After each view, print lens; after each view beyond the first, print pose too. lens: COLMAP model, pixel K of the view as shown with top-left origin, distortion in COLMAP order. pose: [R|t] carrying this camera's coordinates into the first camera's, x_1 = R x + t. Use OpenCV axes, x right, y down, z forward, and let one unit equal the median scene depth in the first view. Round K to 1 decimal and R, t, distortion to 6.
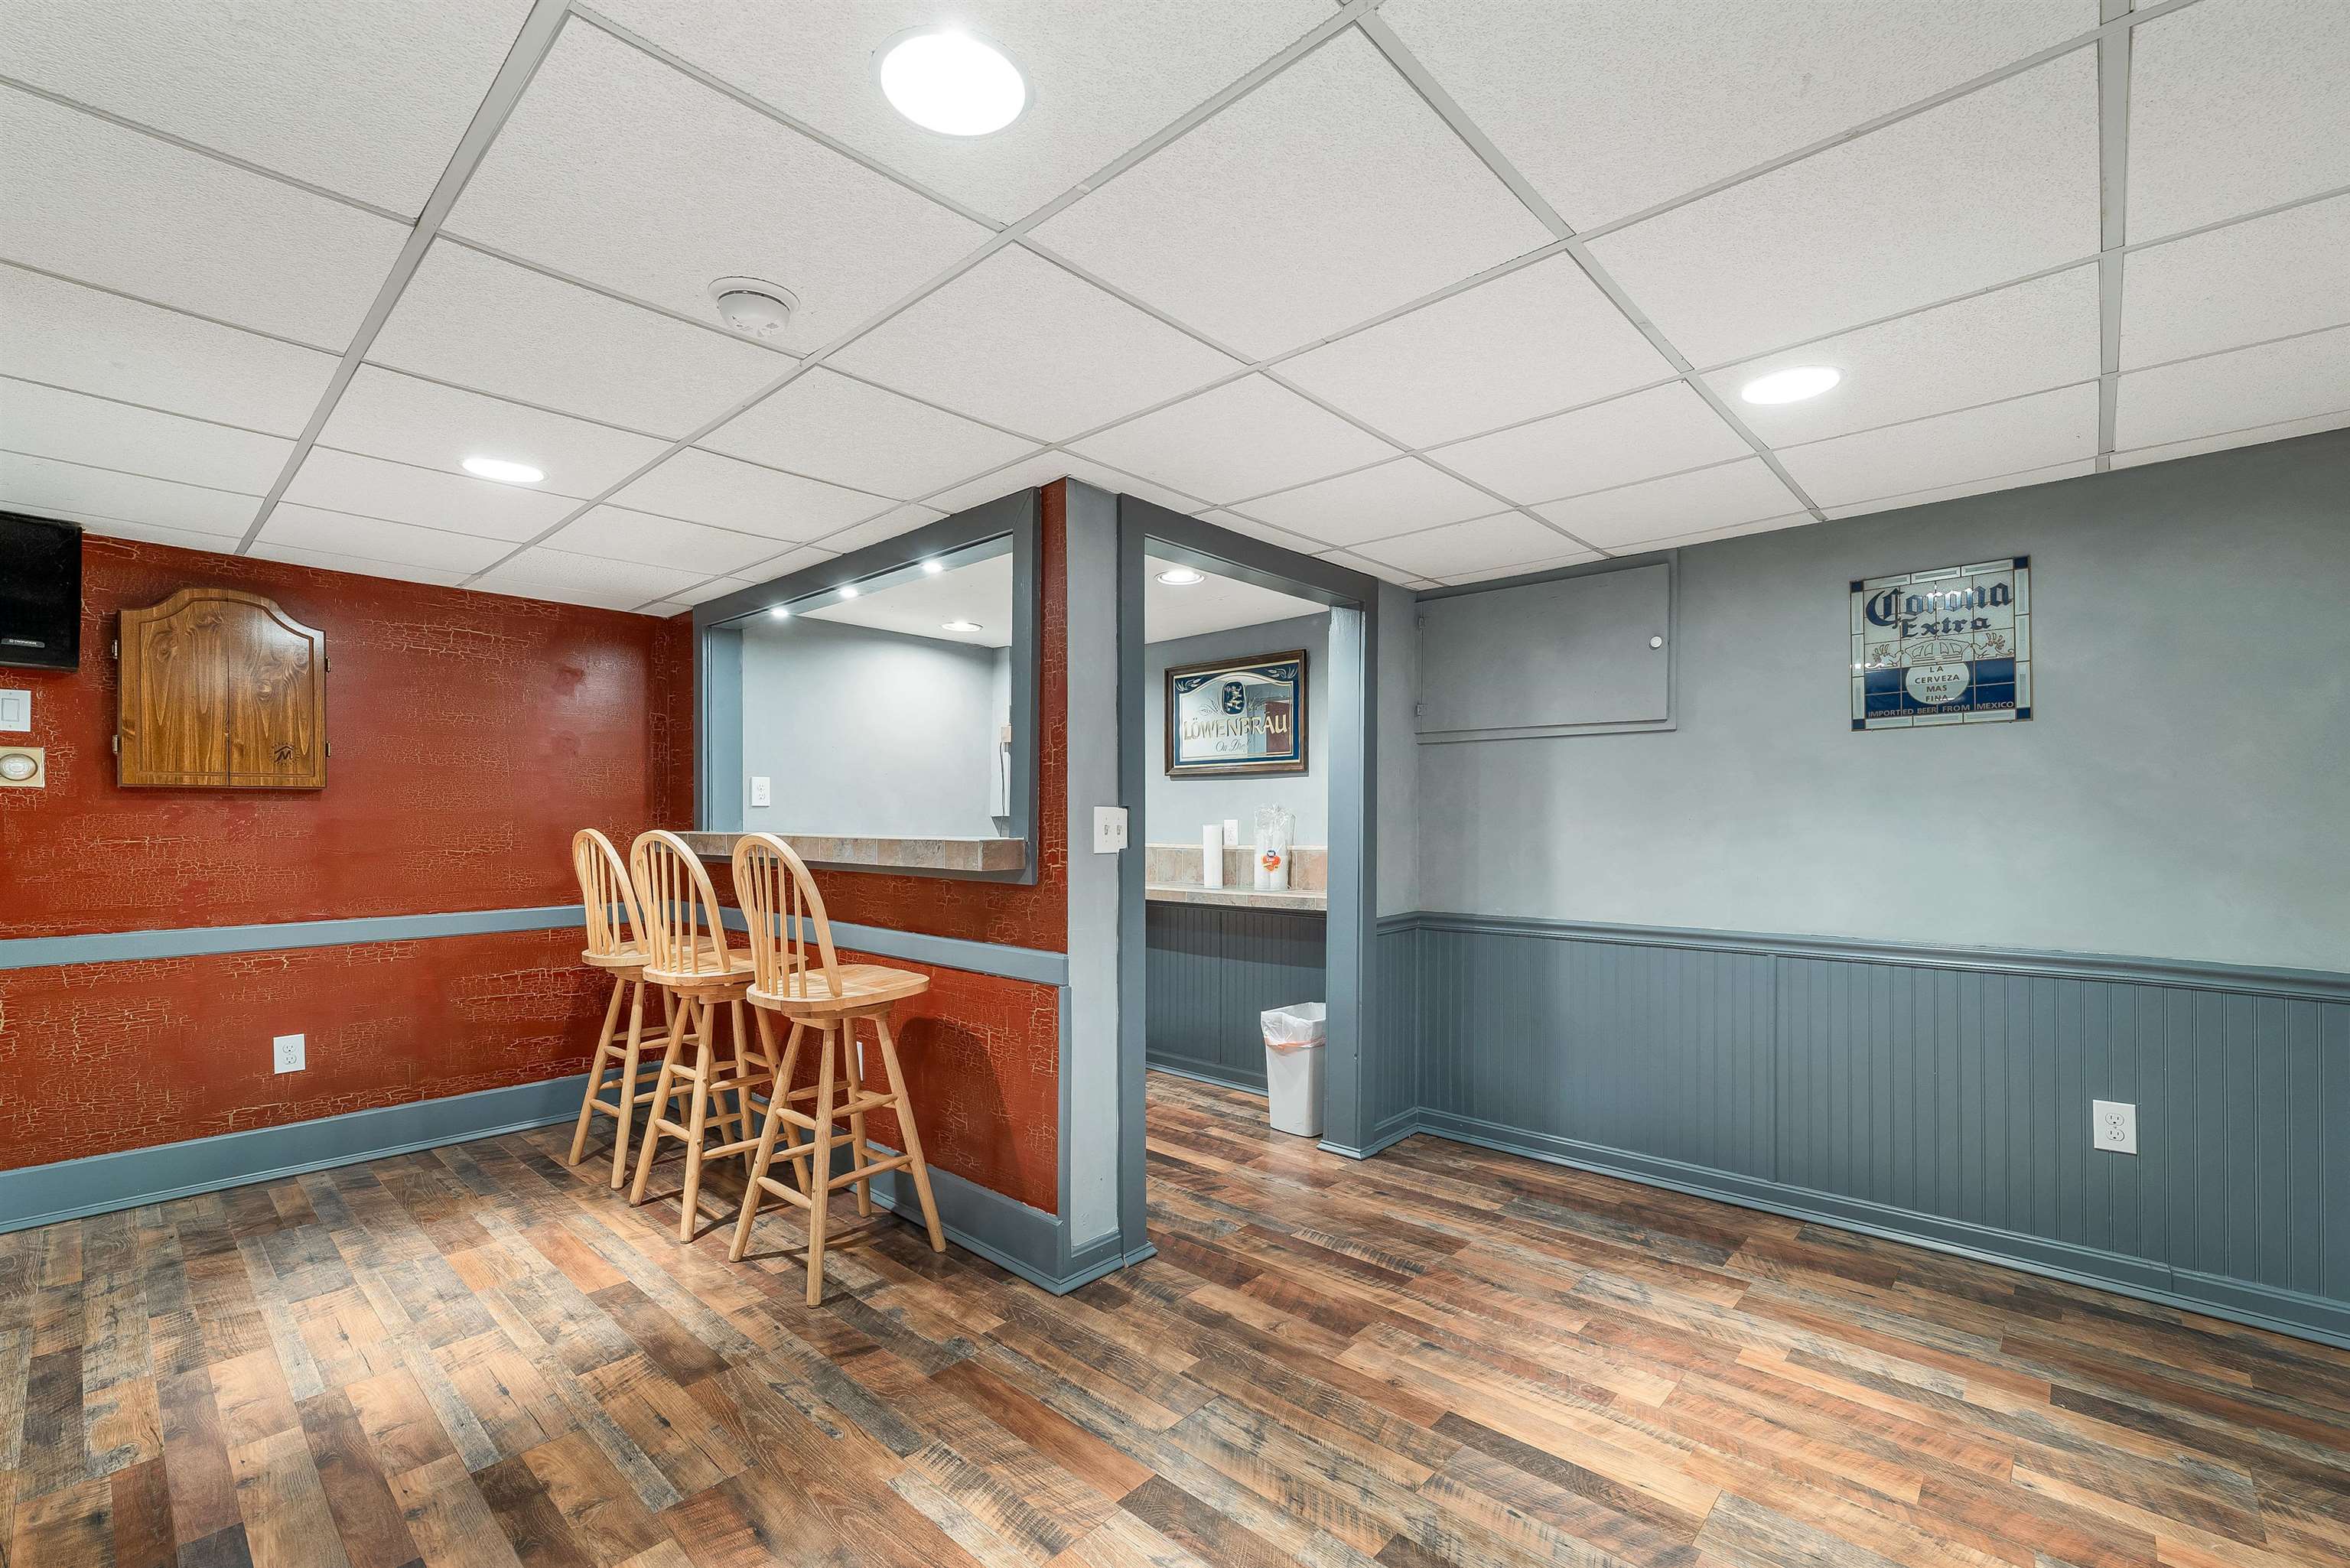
lens RADIAL K [[1005.5, 0, 1167.2], [0, 1005.5, 822.8], [0, 0, 1]] dist [-0.000819, -0.000202]
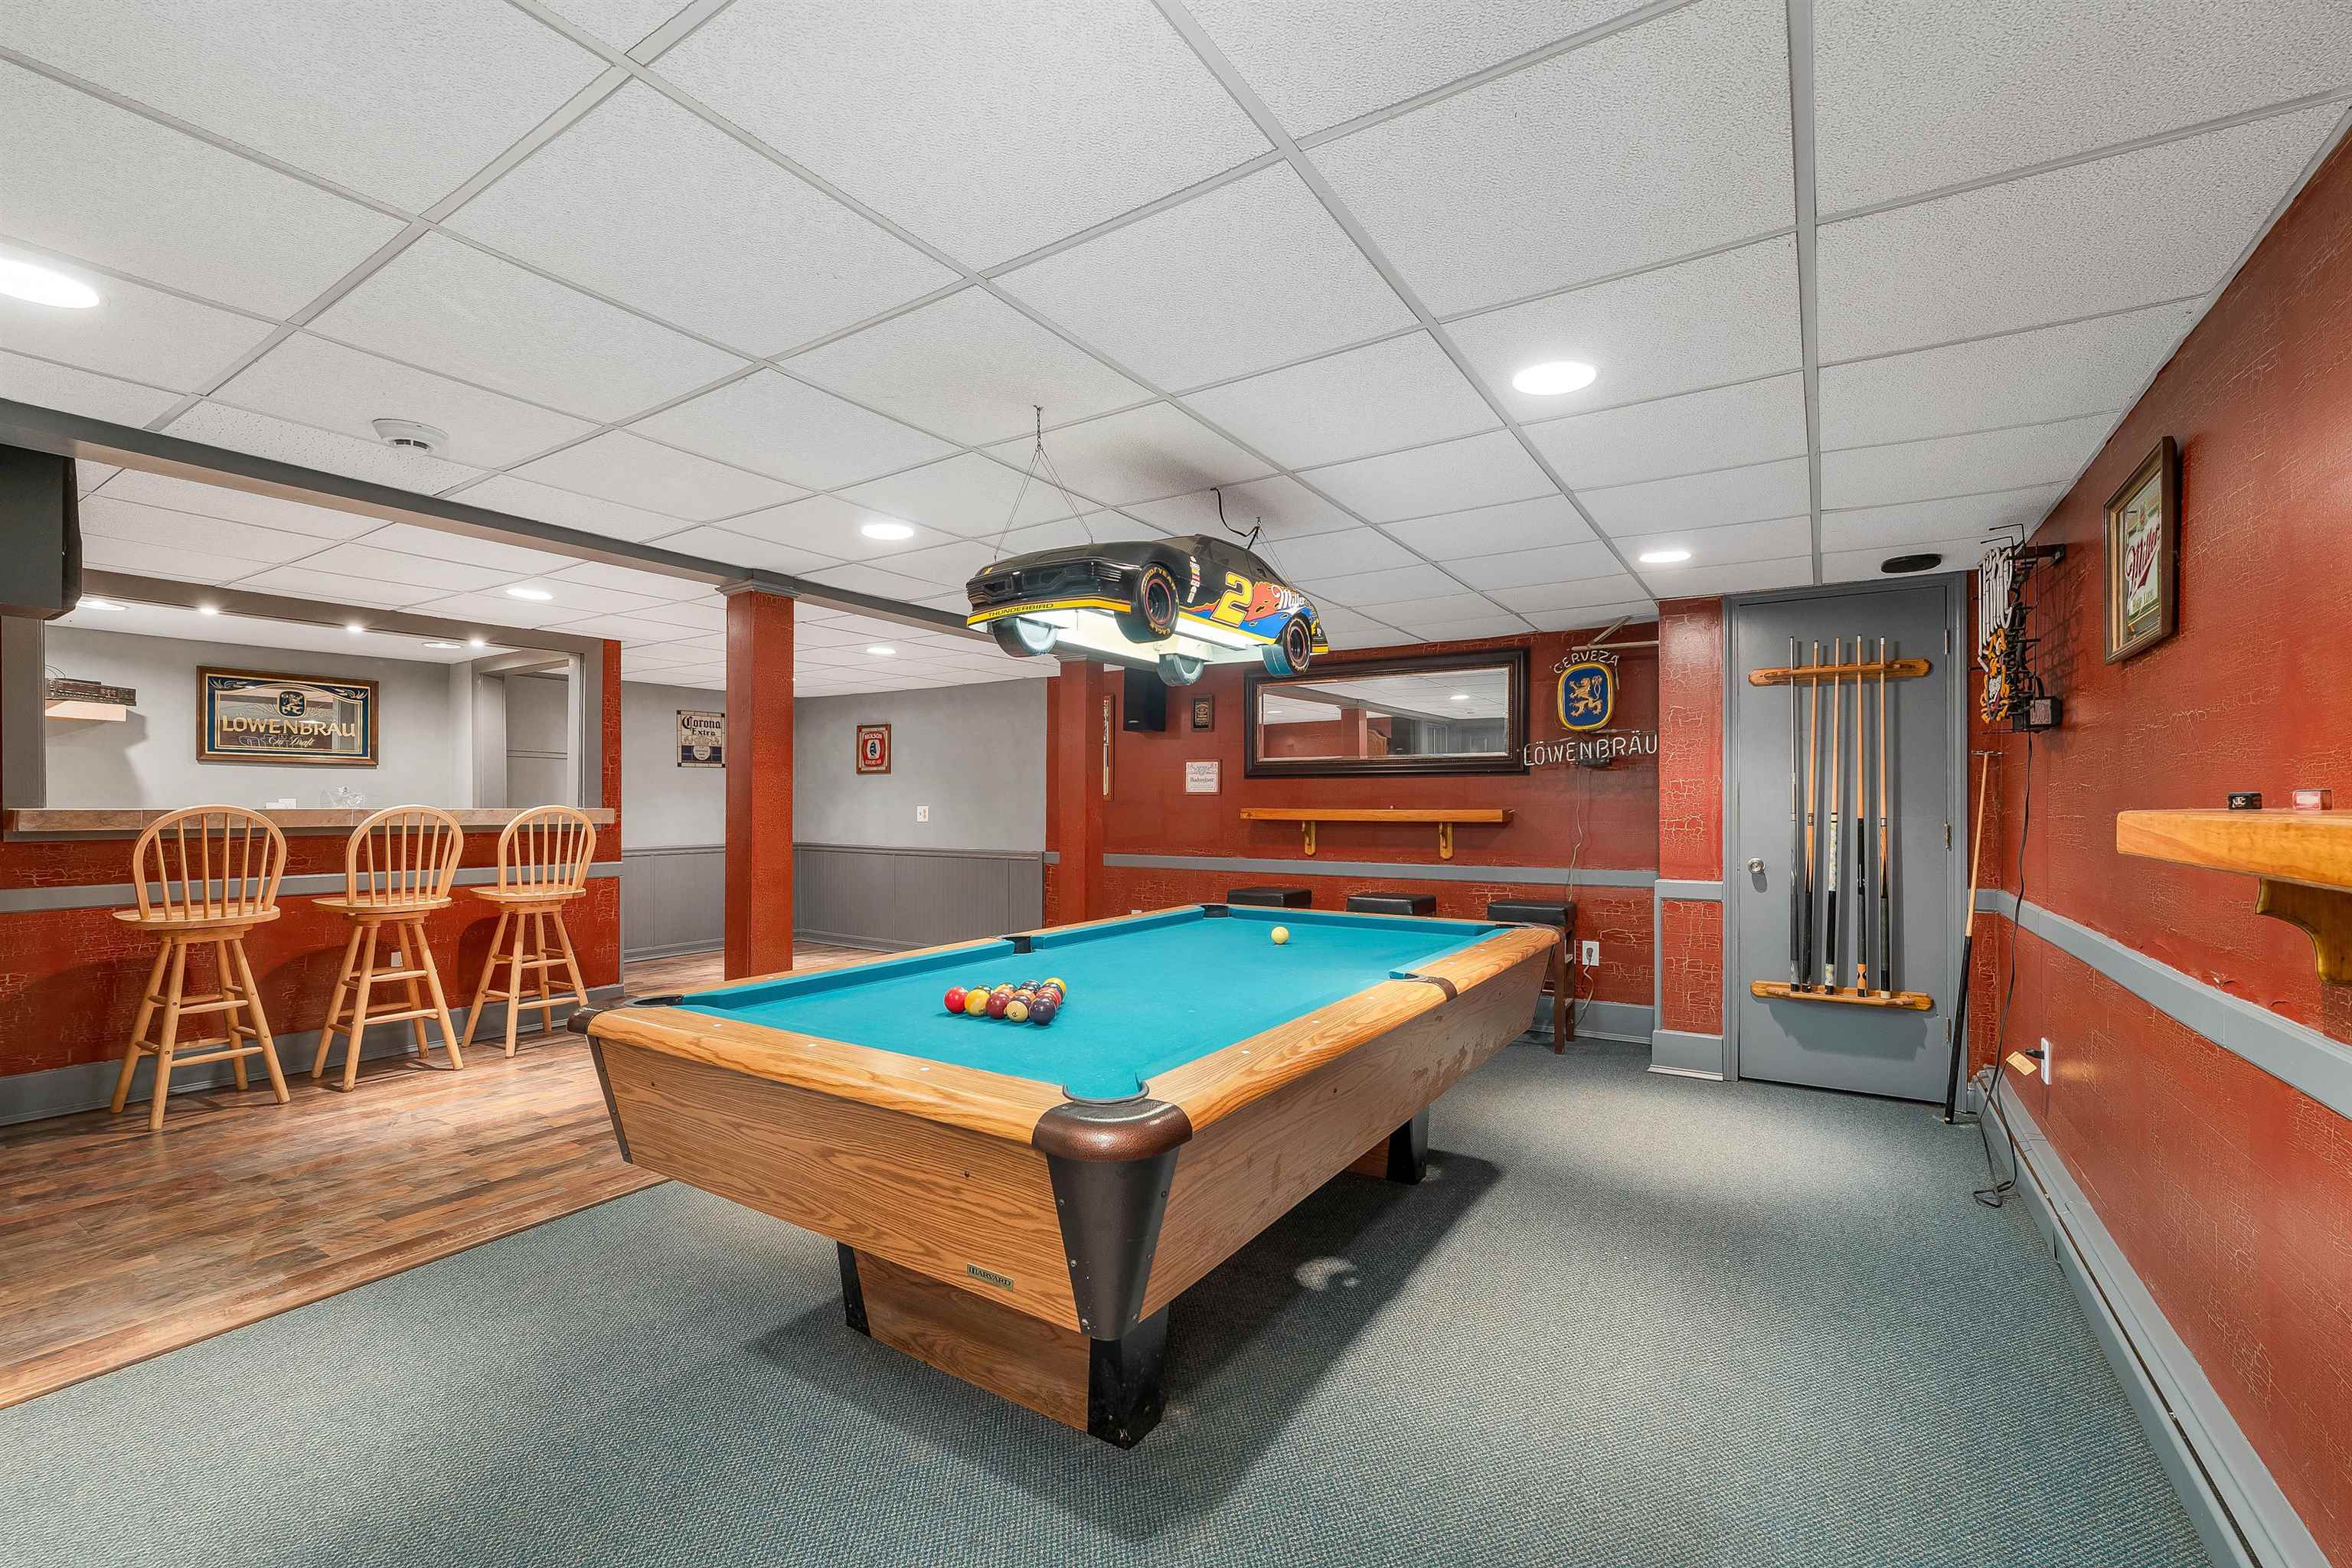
lens RADIAL K [[997.9, 0, 1170.5], [0, 997.9, 785.1], [0, 0, 1]] dist [0.001312, 0.000260]
pose [[-0.170689, 0.019538, 0.985131, -2.023849], [0.000496, 0.999805, -0.019744, 0.007831], [-0.985325, -0.002882, -0.170666, 0.168274]]
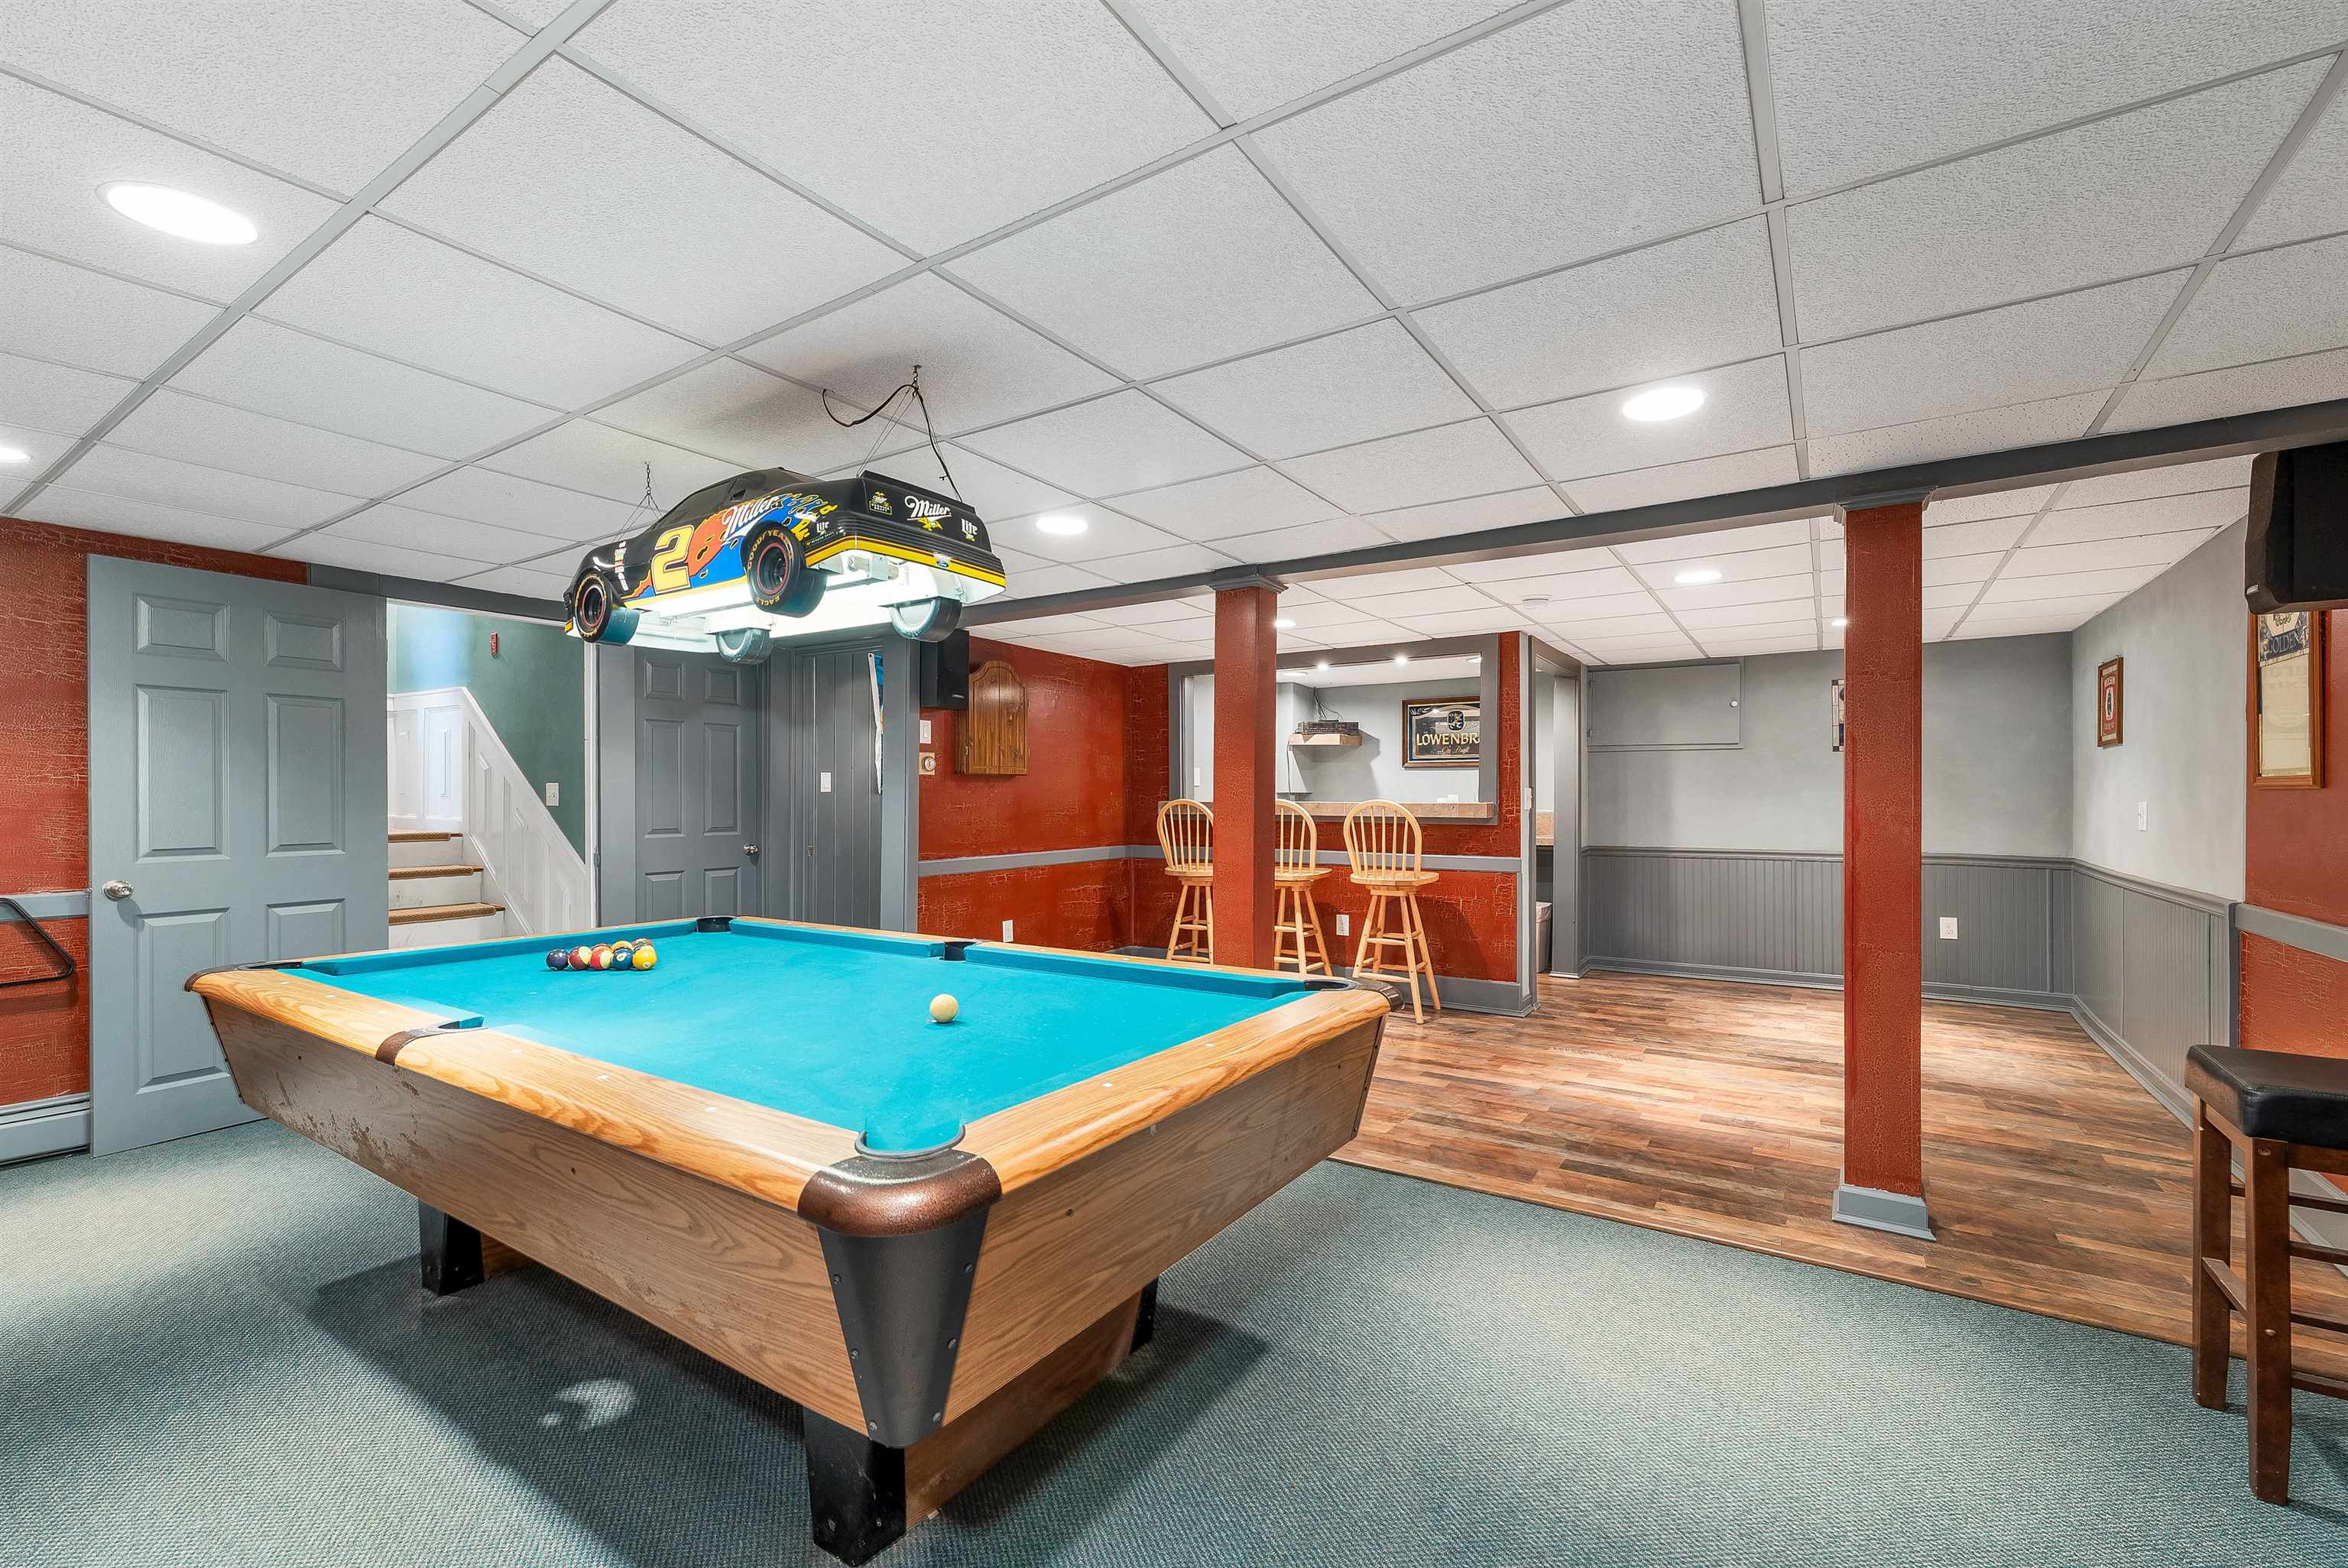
lens RADIAL K [[996.1, 0, 1168.5], [0, 996.1, 785.1], [0, 0, 1]] dist [0.001312, 0.000260]
pose [[0.987475, 0.002603, 0.157751, -0.966859], [-0.000380, 0.999900, -0.014121, 0.007752], [-0.157772, 0.013884, 0.987378, -0.792015]]
